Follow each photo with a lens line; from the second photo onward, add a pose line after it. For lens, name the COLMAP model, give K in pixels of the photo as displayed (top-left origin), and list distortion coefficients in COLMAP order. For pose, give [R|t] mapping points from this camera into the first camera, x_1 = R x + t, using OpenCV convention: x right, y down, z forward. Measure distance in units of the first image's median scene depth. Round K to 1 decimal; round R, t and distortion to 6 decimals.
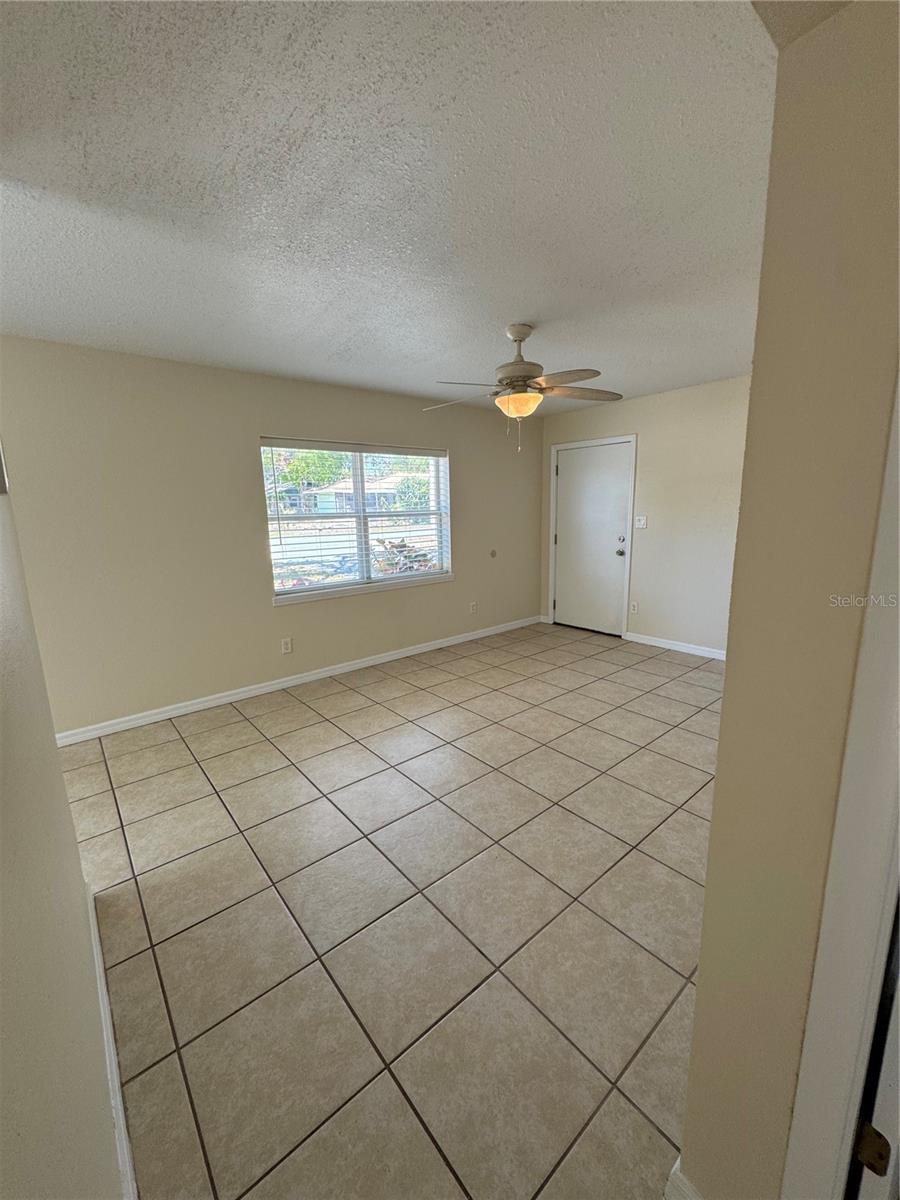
lens RADIAL K [[480.2, 0, 452.8], [0, 480.2, 597.9], [0, 0, 1]] dist [-0.003945, 0.001289]
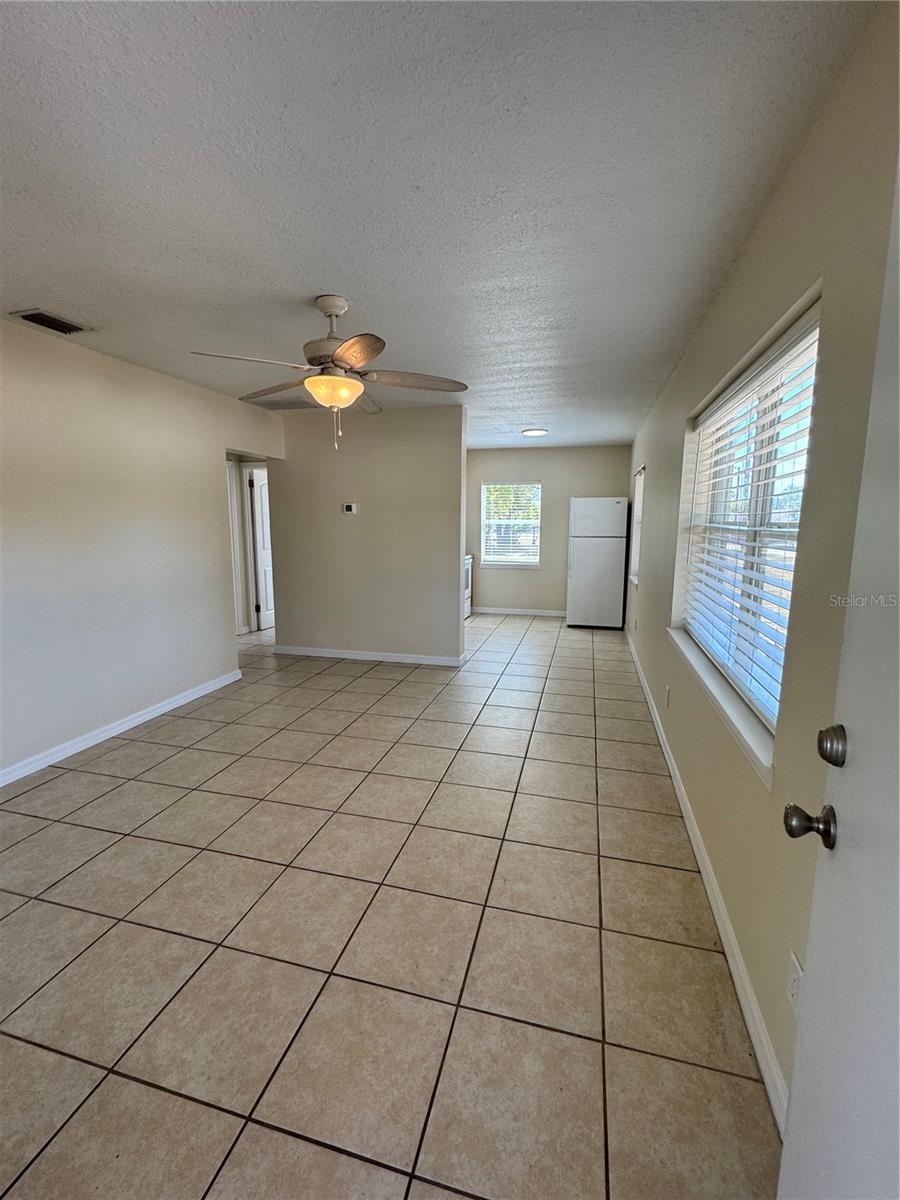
lens RADIAL K [[515.9, 0, 454.9], [0, 515.9, 601.0], [0, 0, 1]] dist [-0.002978, -0.000125]
pose [[-0.814157, 0.108728, -0.570374, 0.401913], [-0.095545, 0.943835, 0.316300, -0.287590], [0.572729, 0.312014, -0.758042, 1.492441]]
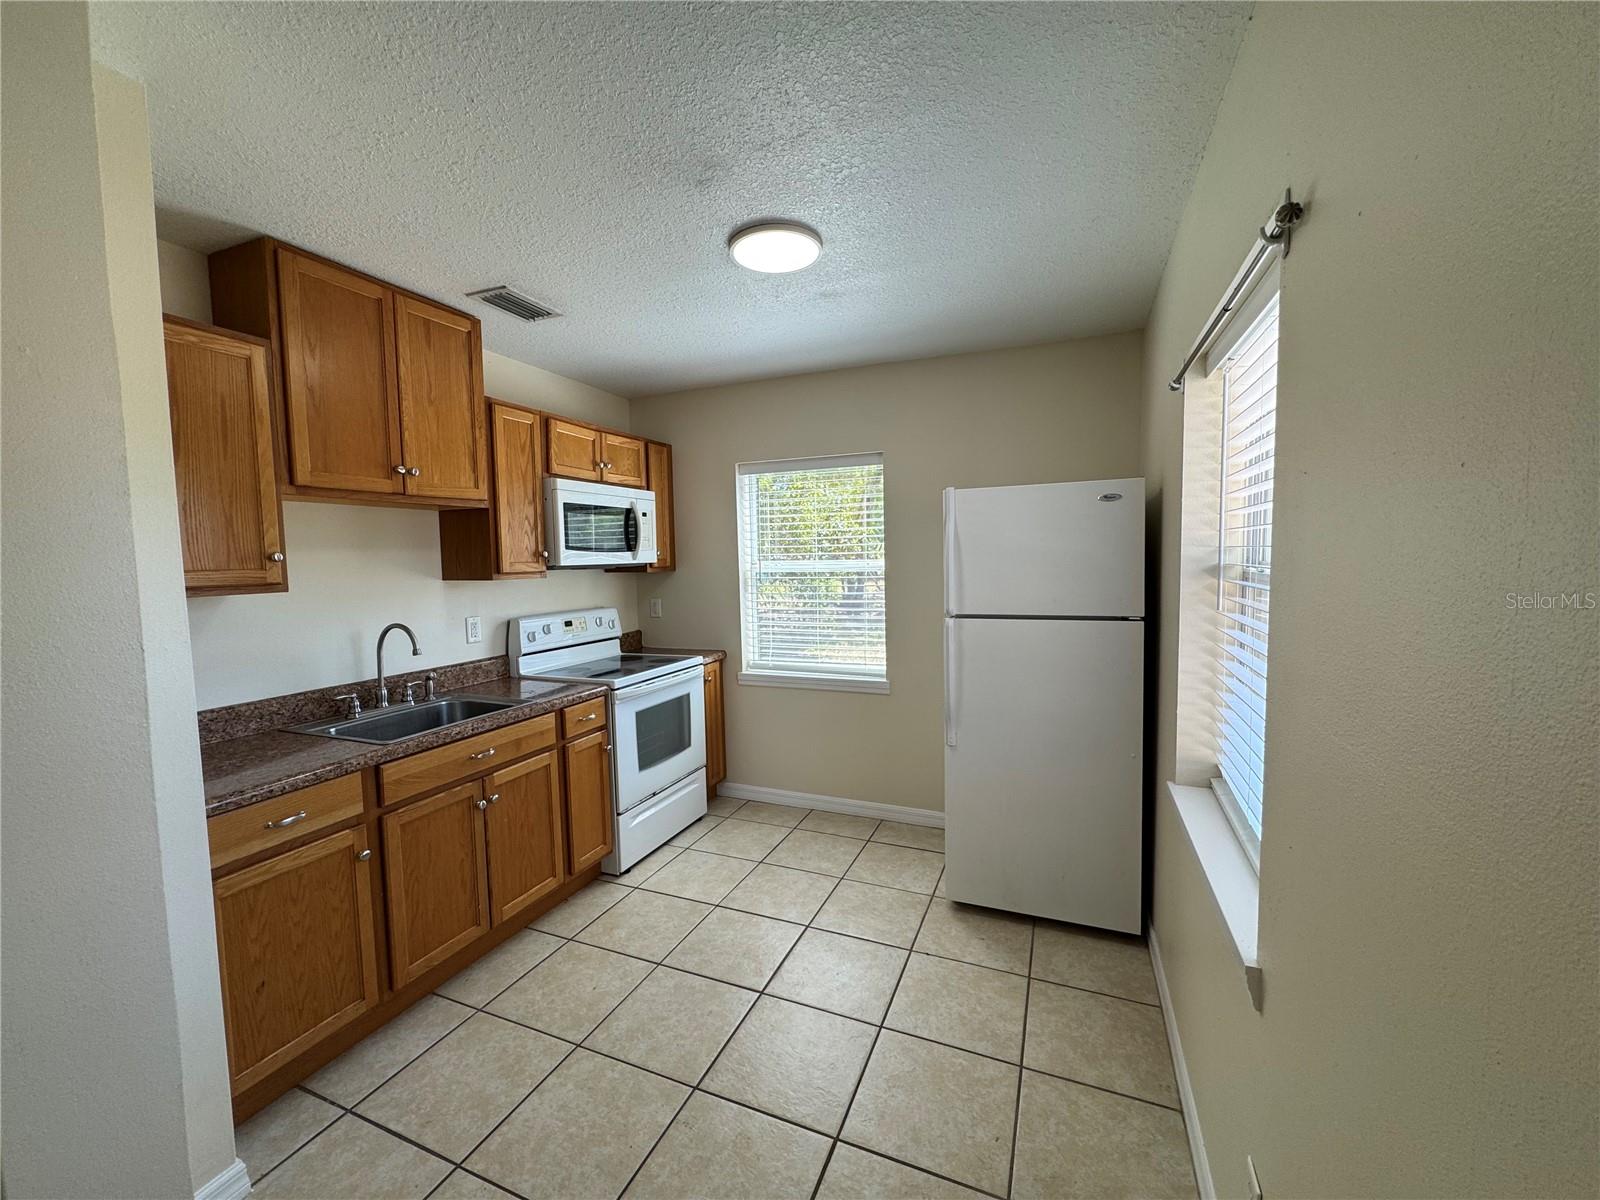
lens RADIAL K [[640.3, 0, 802.2], [0, 640.3, 600.0], [0, 0, 1]] dist [-0.003945, 0.001289]
pose [[-0.886266, 0.070139, -0.457835, -0.565883], [-0.050501, 0.967942, 0.246044, -0.139298], [0.460415, 0.241182, -0.854312, 0.767051]]
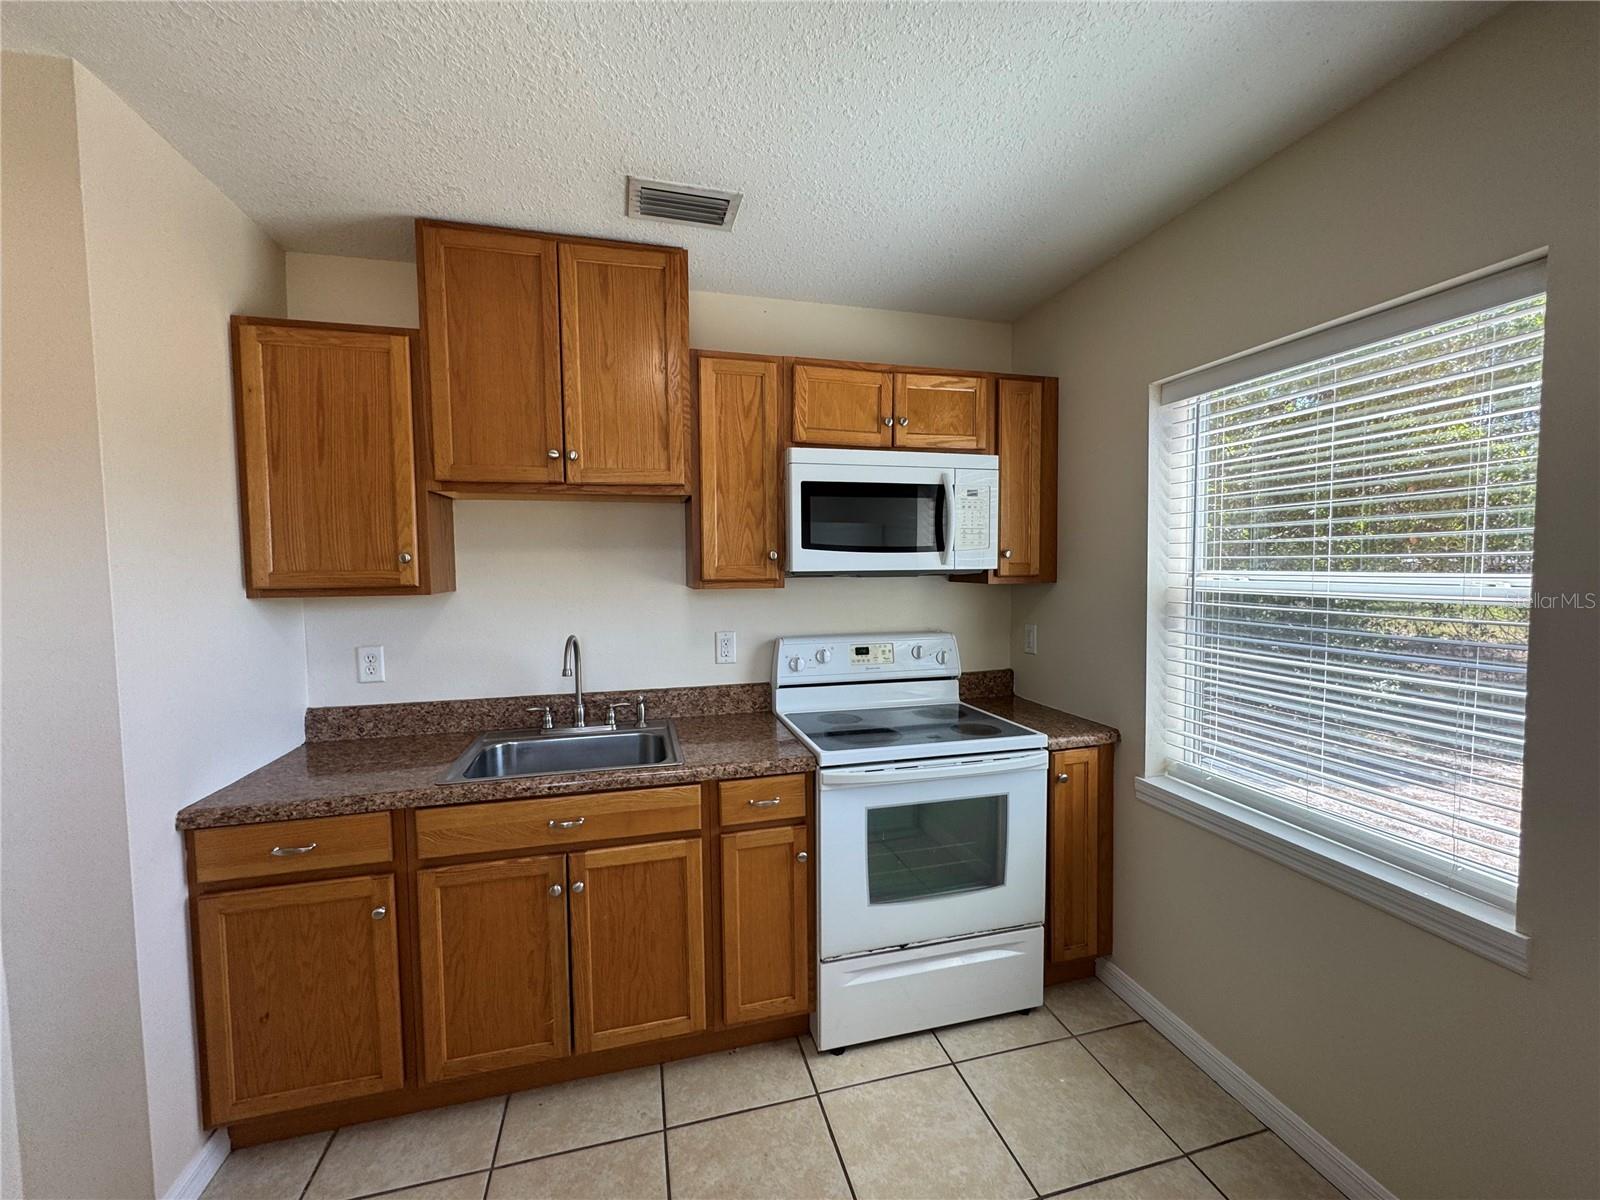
lens RADIAL K [[640.3, 0, 806.9], [0, 640.3, 598.0], [0, 0, 1]] dist [-0.003945, 0.001289]
pose [[-0.906287, 0.005452, 0.422627, -0.915725], [0.106800, 0.970422, 0.216507, -0.067168], [-0.408946, 0.241354, -0.880063, 0.431950]]
